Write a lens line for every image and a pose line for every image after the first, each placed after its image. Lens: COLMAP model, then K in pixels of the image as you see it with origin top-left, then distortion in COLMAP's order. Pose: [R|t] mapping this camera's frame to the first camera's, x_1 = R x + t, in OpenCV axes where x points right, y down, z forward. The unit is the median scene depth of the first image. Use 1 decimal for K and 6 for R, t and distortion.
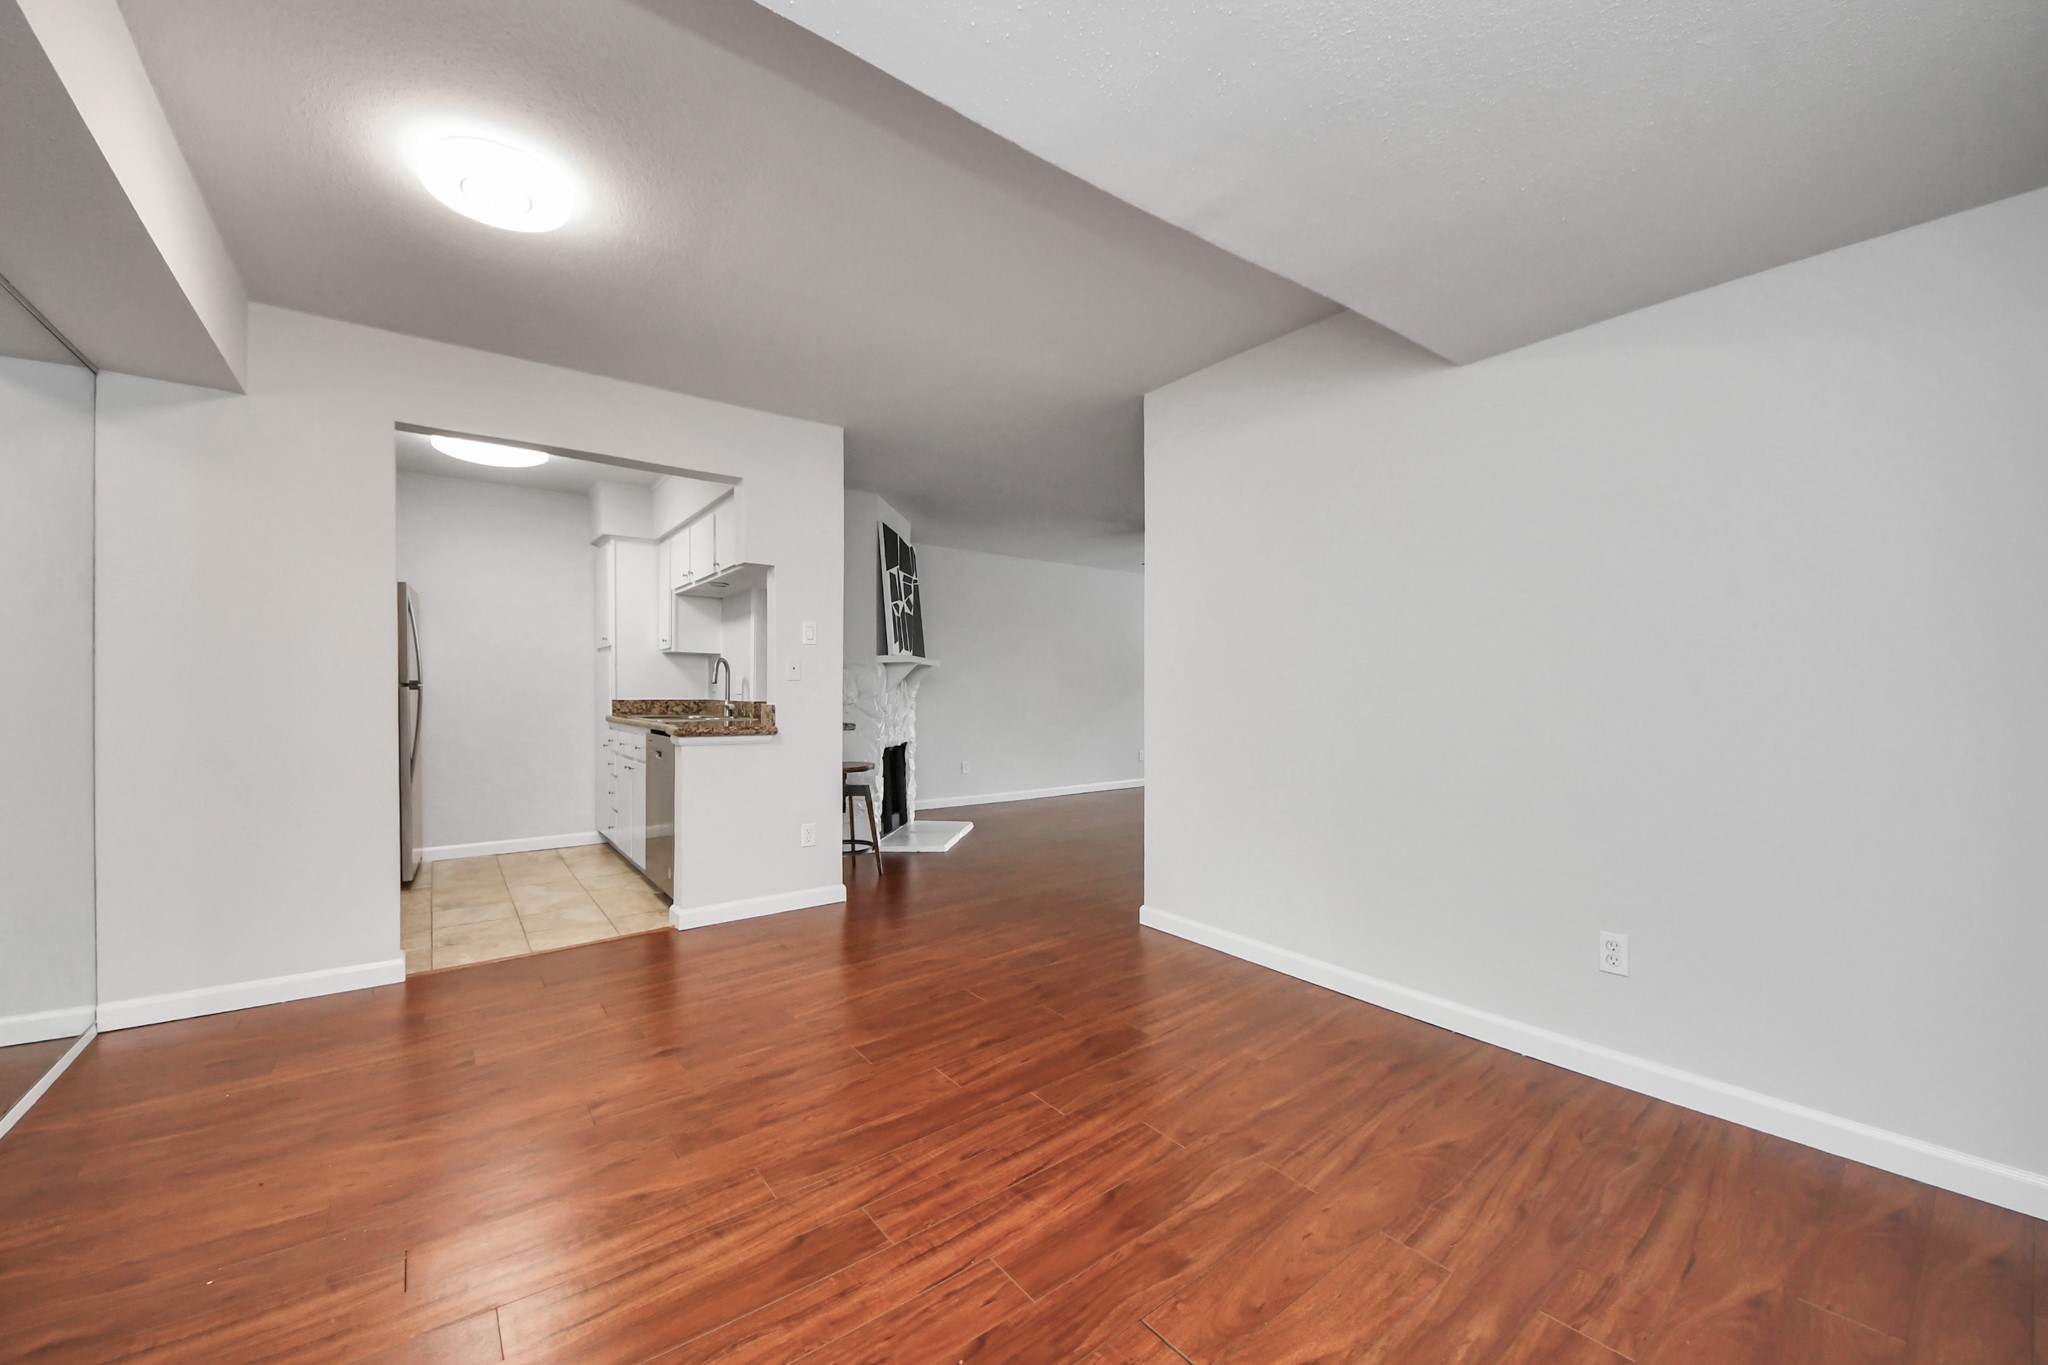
lens RADIAL K [[811.2, 0, 1017.8], [0, 811.2, 681.6], [0, 0, 1]] dist [0.054070, -0.035218]
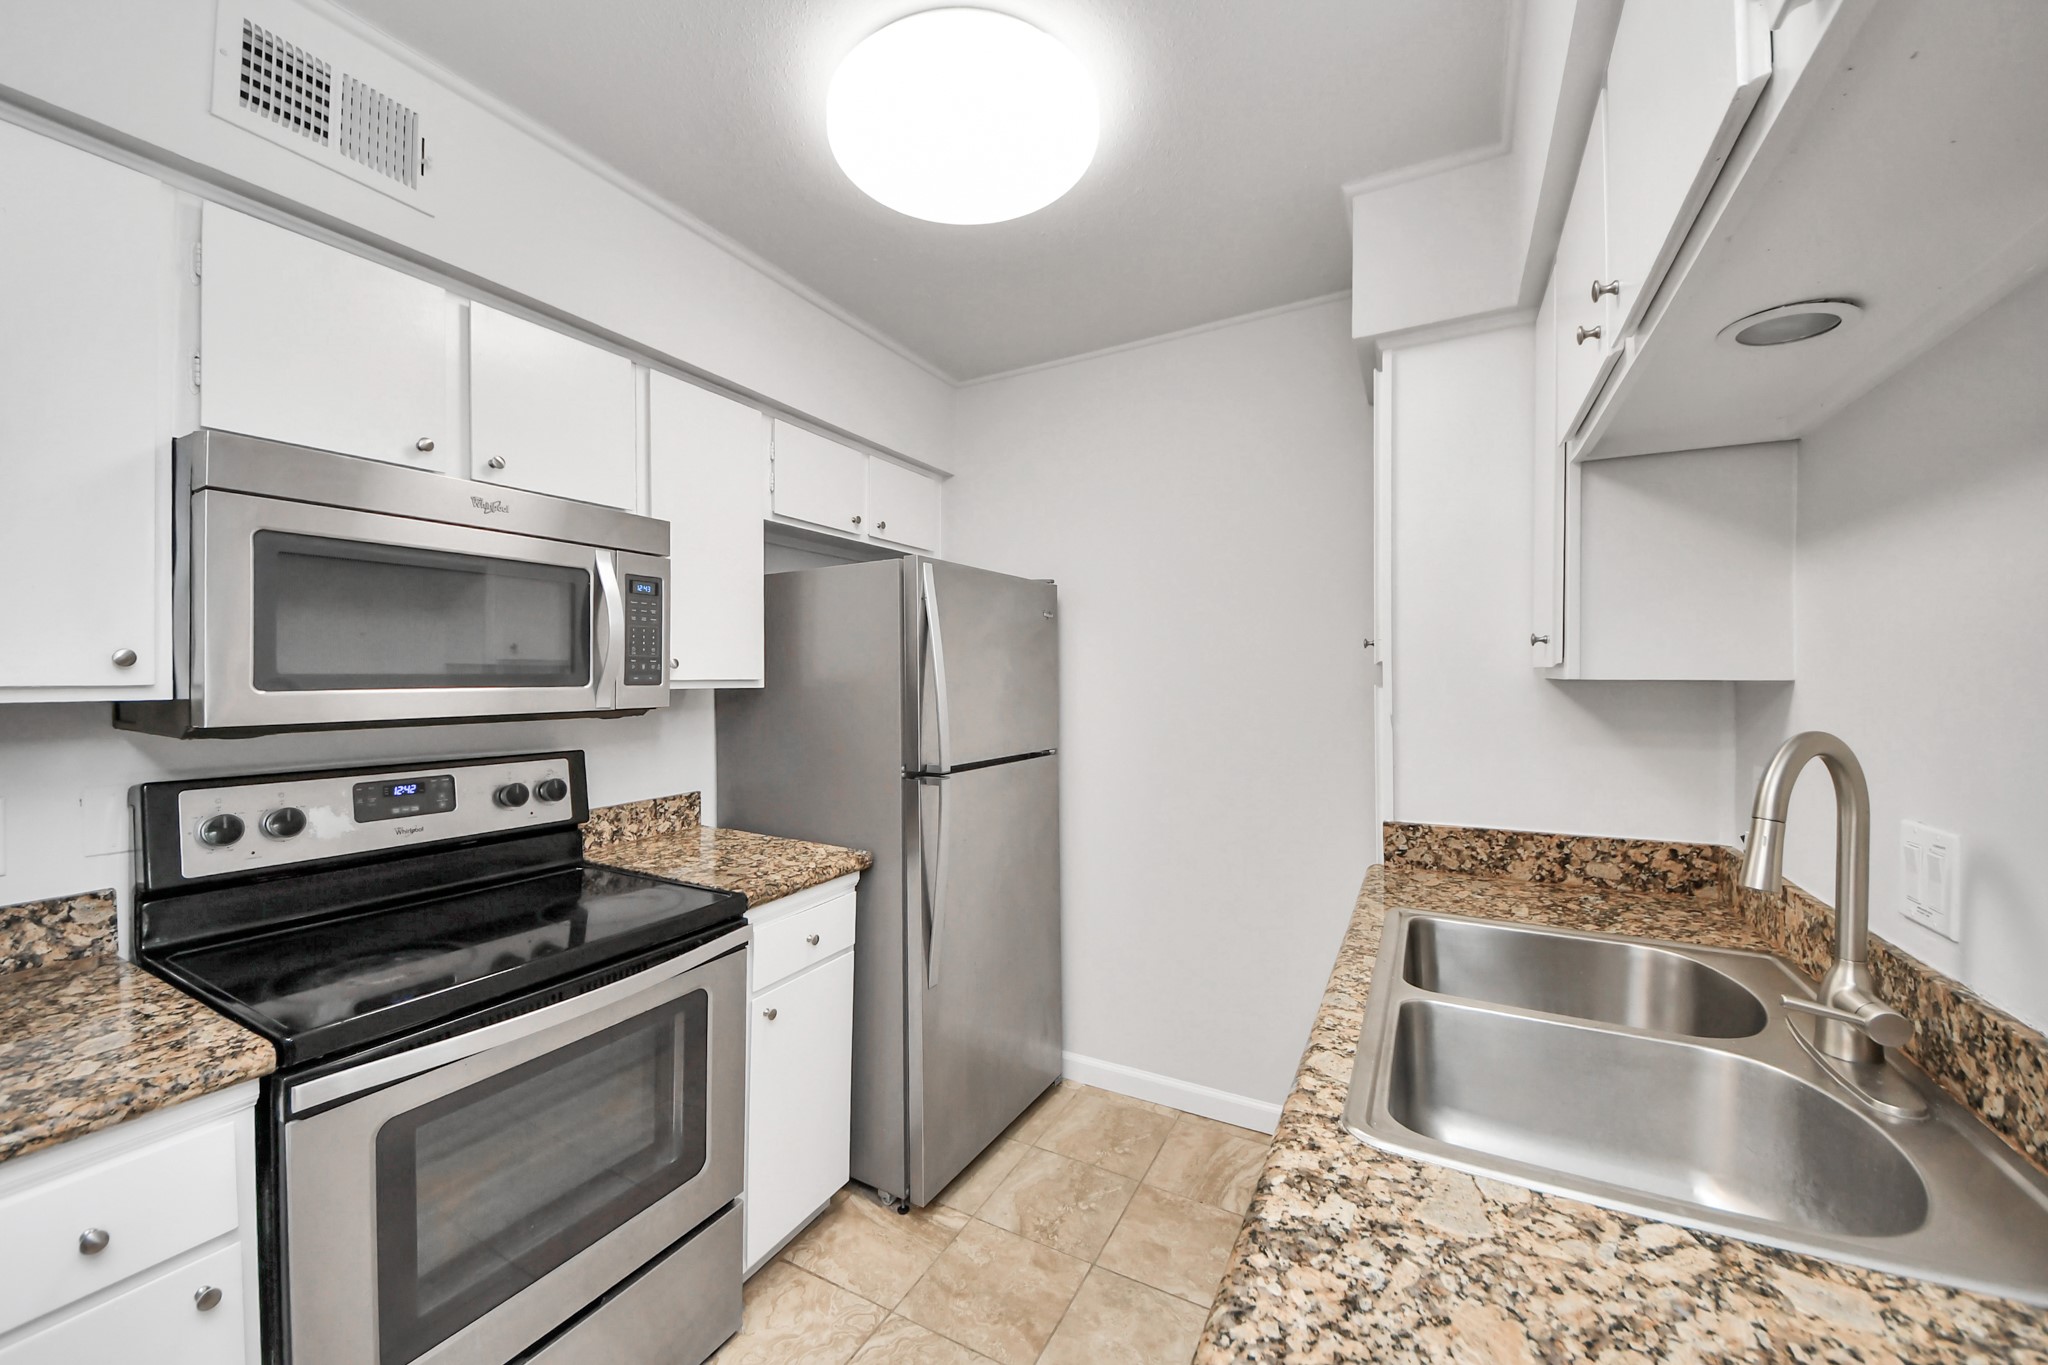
lens RADIAL K [[811.2, 0, 1017.8], [0, 811.2, 681.6], [0, 0, 1]] dist [0.054070, -0.035218]
pose [[0.434593, 0.004551, -0.900615, -0.249705], [0.003886, 0.999968, 0.006928, -0.038617], [0.900619, -0.006510, 0.434562, 0.707148]]
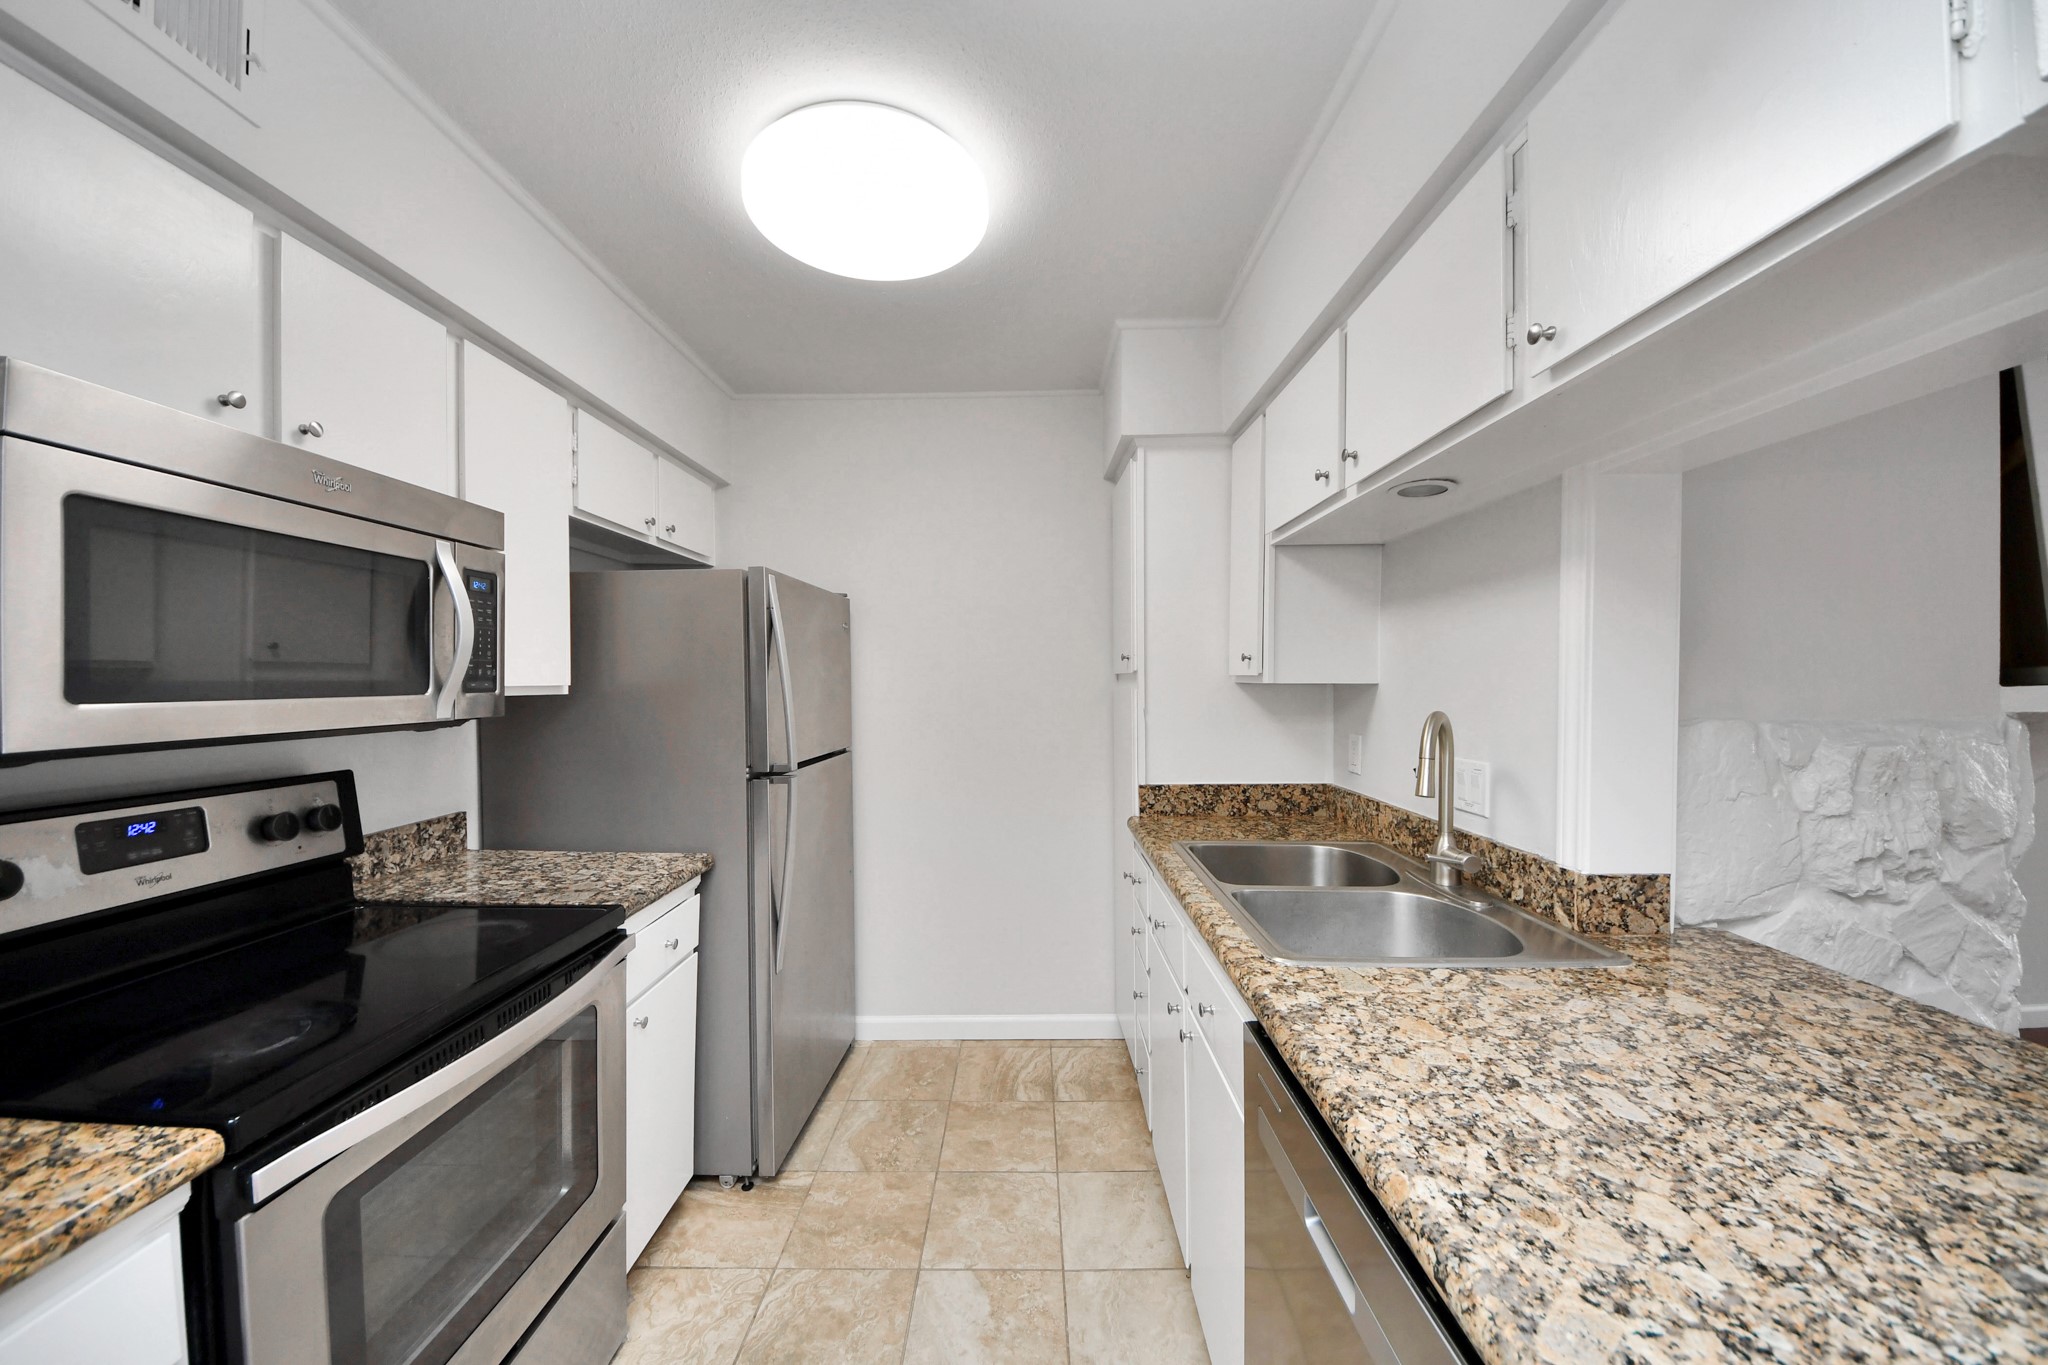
lens RADIAL K [[750.7, 0, 1028.8], [0, 750.7, 692.3], [0, 0, 1]] dist [0.048943, -0.023629]
pose [[0.812463, 0.005808, -0.582983, -0.288210], [0.005317, 0.999835, 0.017370, -0.039249], [0.582988, -0.017212, 0.812298, 0.600637]]
